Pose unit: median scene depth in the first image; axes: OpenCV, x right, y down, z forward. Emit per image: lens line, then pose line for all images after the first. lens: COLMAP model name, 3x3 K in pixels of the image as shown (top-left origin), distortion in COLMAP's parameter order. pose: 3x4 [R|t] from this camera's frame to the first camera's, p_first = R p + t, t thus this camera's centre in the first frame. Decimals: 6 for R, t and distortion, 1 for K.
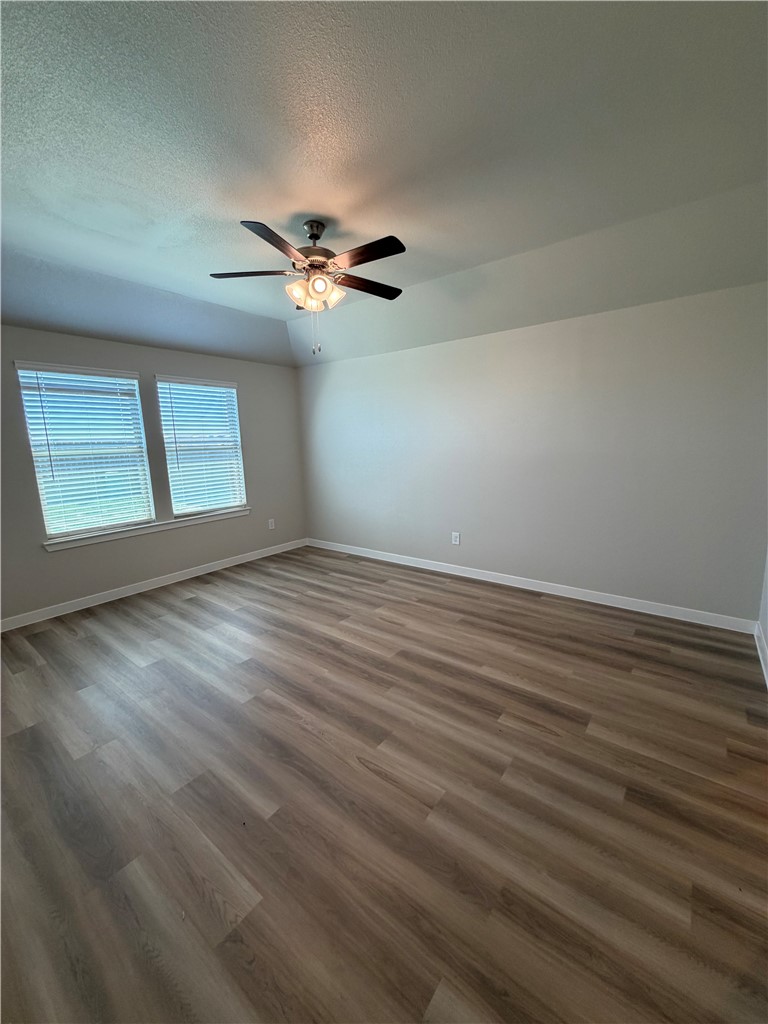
lens RADIAL K [[409.0, 0, 388.2], [0, 409.0, 509.3], [0, 0, 1]] dist [-0.000813, -0.000094]
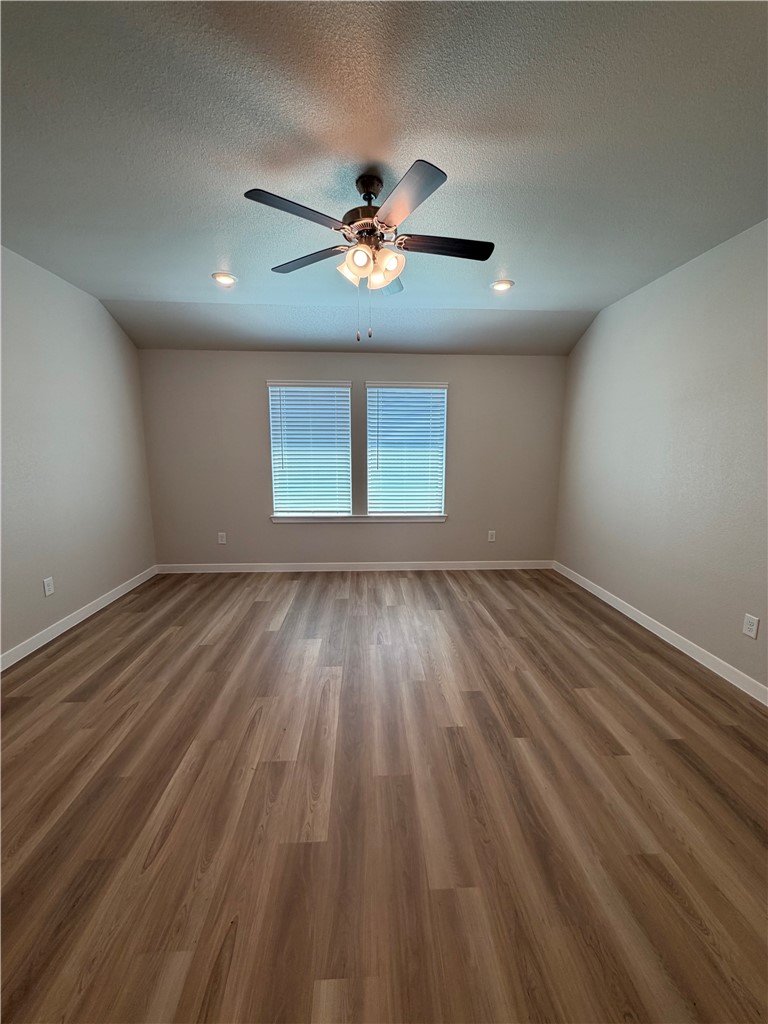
lens RADIAL K [[402.0, 0, 385.8], [0, 402.0, 514.8], [0, 0, 1]] dist [-0.000734, -0.000026]
pose [[0.655633, 0.164466, -0.736951, 0.290090], [-0.148974, 0.984981, 0.087283, -0.073182], [0.740238, 0.052561, 0.670288, 0.310094]]
